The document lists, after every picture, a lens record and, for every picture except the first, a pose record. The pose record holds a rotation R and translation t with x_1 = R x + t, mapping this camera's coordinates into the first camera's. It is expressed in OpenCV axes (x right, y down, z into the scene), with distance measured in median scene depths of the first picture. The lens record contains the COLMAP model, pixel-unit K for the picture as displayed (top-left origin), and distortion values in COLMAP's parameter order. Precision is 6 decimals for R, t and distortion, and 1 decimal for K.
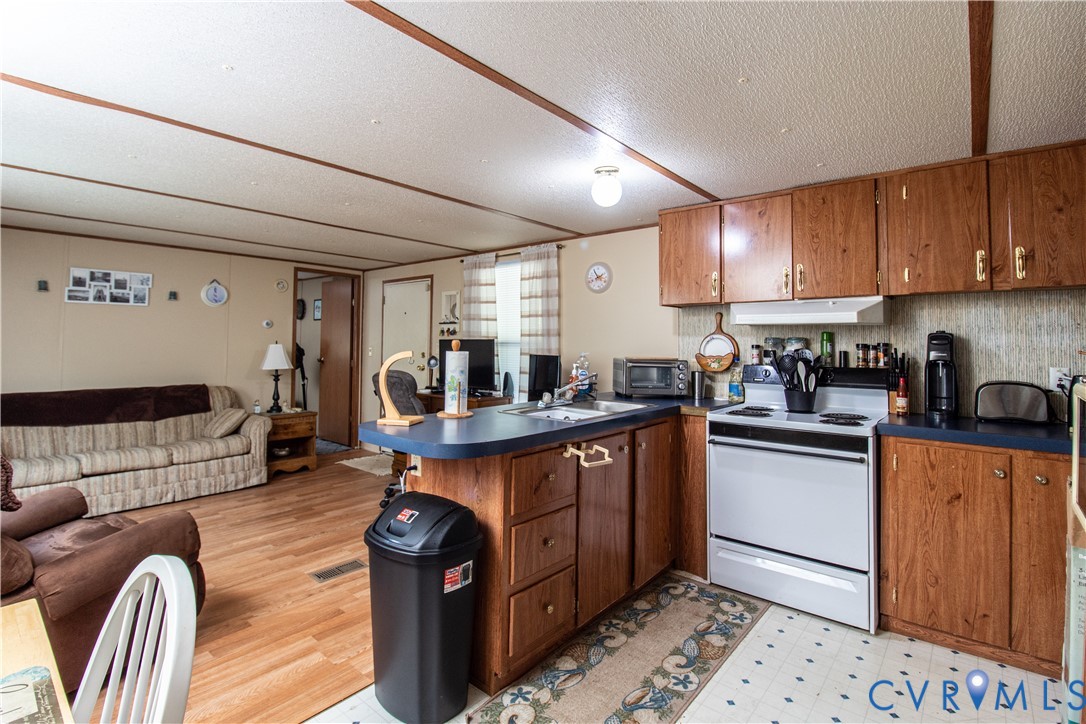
lens RADIAL K [[512.4, 0, 522.7], [0, 512.4, 320.6], [0, 0, 1]] dist [-0.037497, -0.000198]
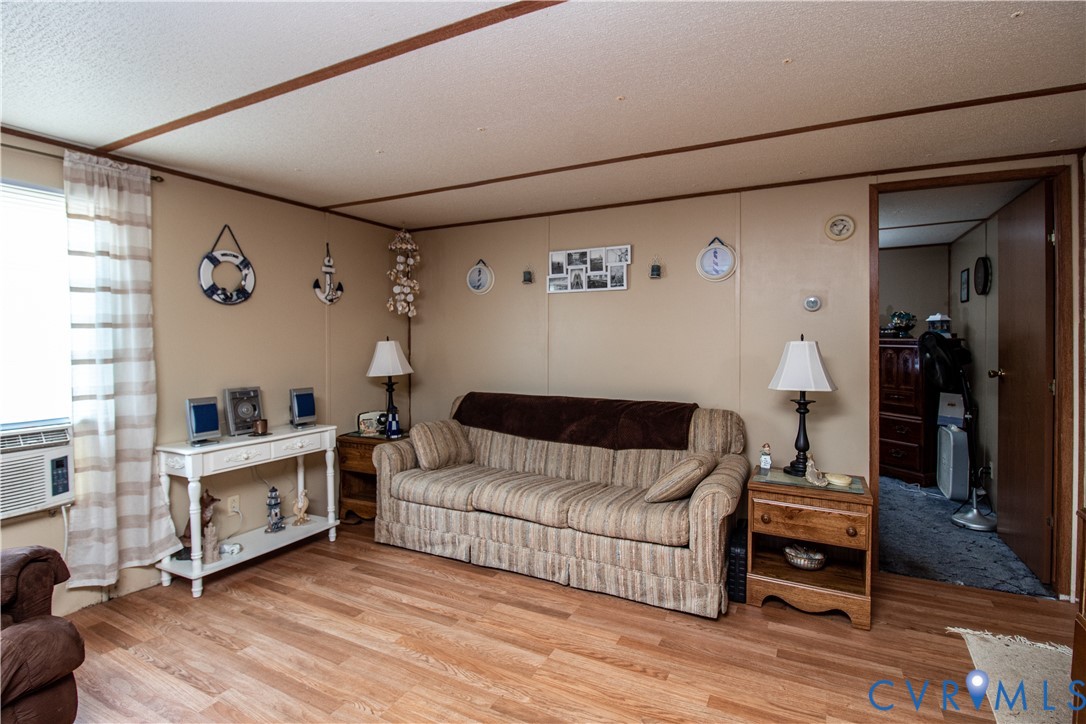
lens RADIAL K [[506.7, 0, 533.4], [0, 506.7, 339.9], [0, 0, 1]] dist [-0.001760, -0.013187]
pose [[0.247790, -0.003365, -0.968808, -0.080024], [0.043686, 0.999016, 0.007703, 0.041062], [0.967828, -0.044232, 0.247694, 0.847731]]
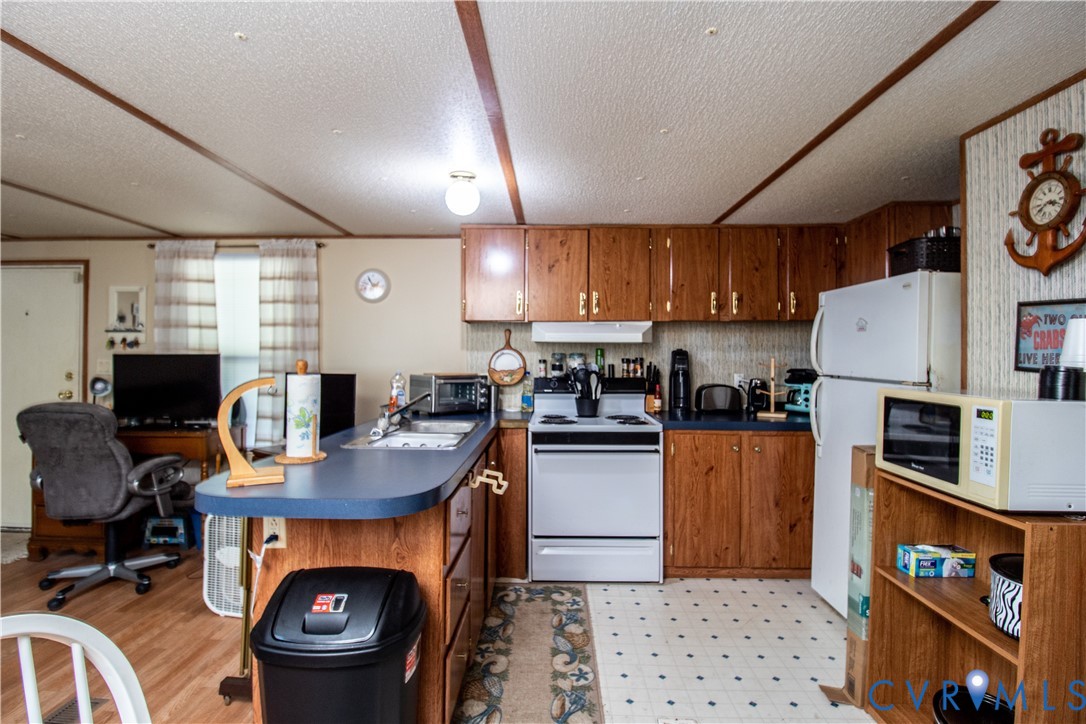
lens RADIAL K [[510.6, 0, 544.7], [0, 510.6, 351.0], [0, 0, 1]] dist [-0.011045, -0.011974]
pose [[0.756629, -0.001289, 0.653843, -0.215113], [-0.025296, 0.999192, 0.031242, -0.004661], [-0.653355, -0.040179, 0.755985, 0.119453]]
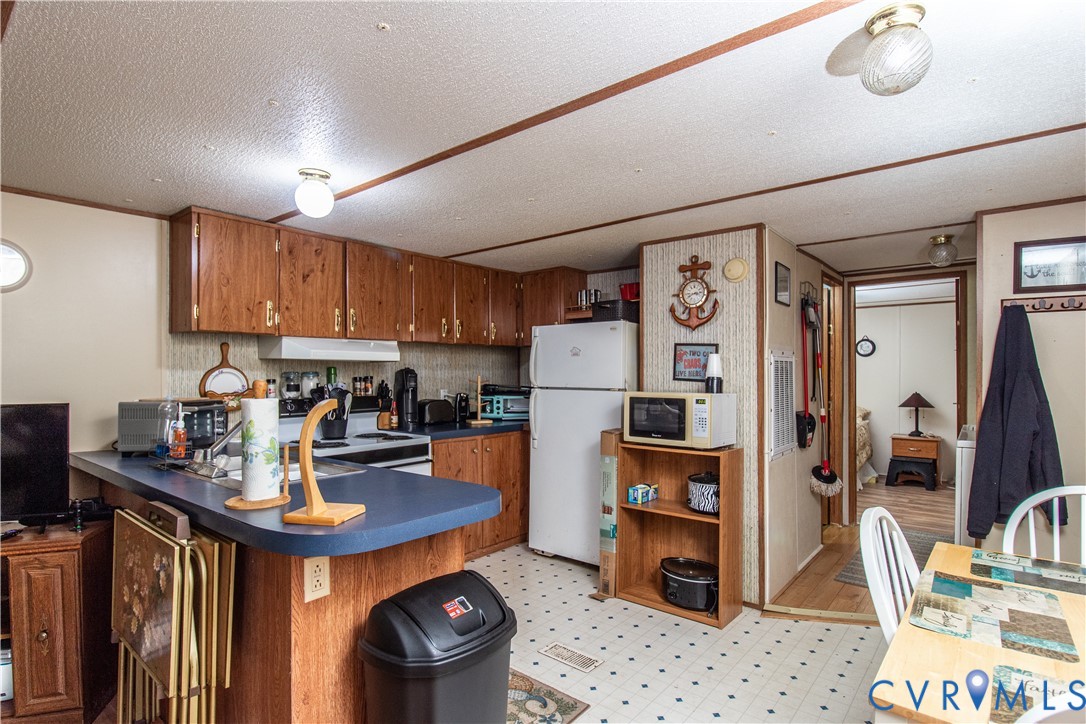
lens RADIAL K [[553.7, 0, 543.0], [0, 553.7, 370.7], [0, 0, 1]] dist [-0.001808, 0.000133]
pose [[-0.046206, -0.002294, 0.998929, -0.491911], [-0.040728, 0.999170, 0.000410, 0.008239], [-0.998101, -0.040665, -0.046261, 0.423491]]
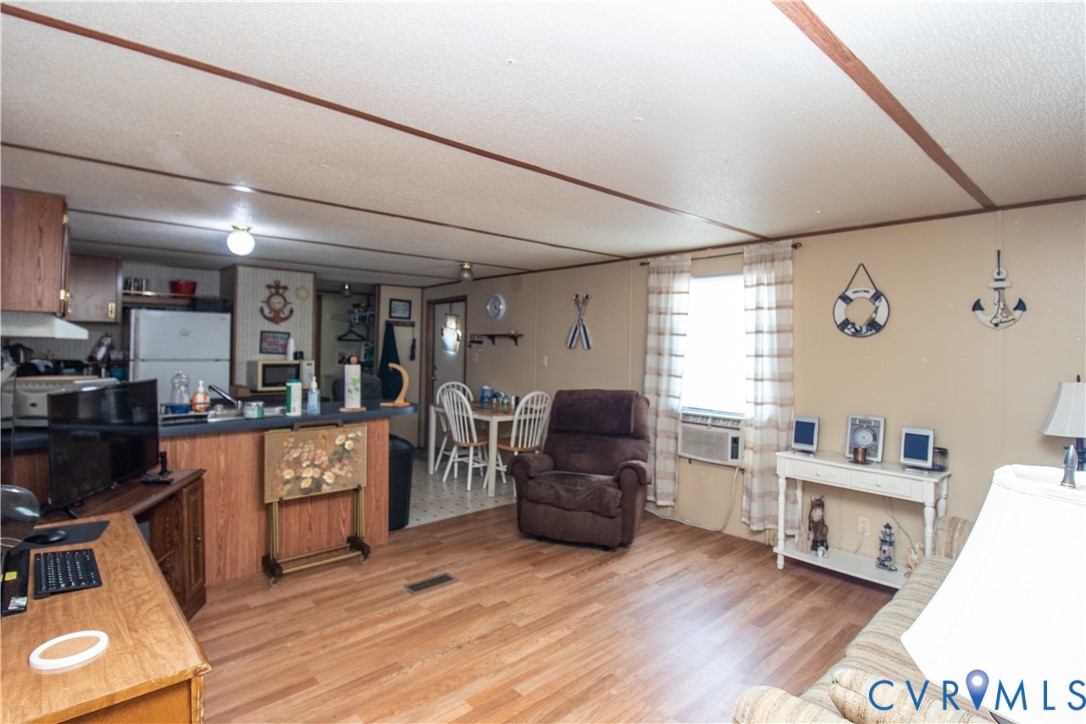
lens RADIAL K [[532.1, 0, 549.1], [0, 532.1, 359.3], [0, 0, 1]] dist [-0.024362, -0.000213]
pose [[-0.996251, -0.021830, 0.083707, -0.486837], [-0.023167, 0.999619, -0.015034, 0.033980], [-0.083347, -0.016917, -0.996377, 1.465662]]
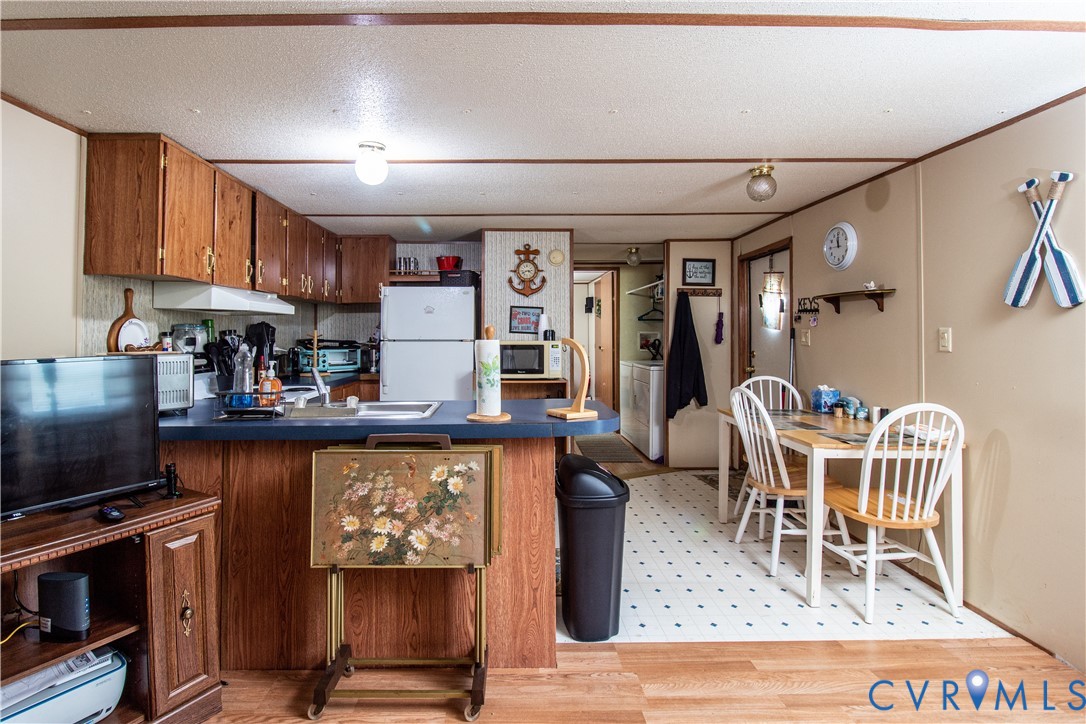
lens RADIAL K [[530.4, 0, 519.4], [0, 530.4, 327.4], [0, 0, 1]] dist [-0.011027, -0.001094]
pose [[-0.683529, 0.004871, 0.729907, -0.475662], [-0.030787, 0.998895, -0.035497, 0.042947], [-0.729274, -0.046735, -0.682624, 0.935826]]
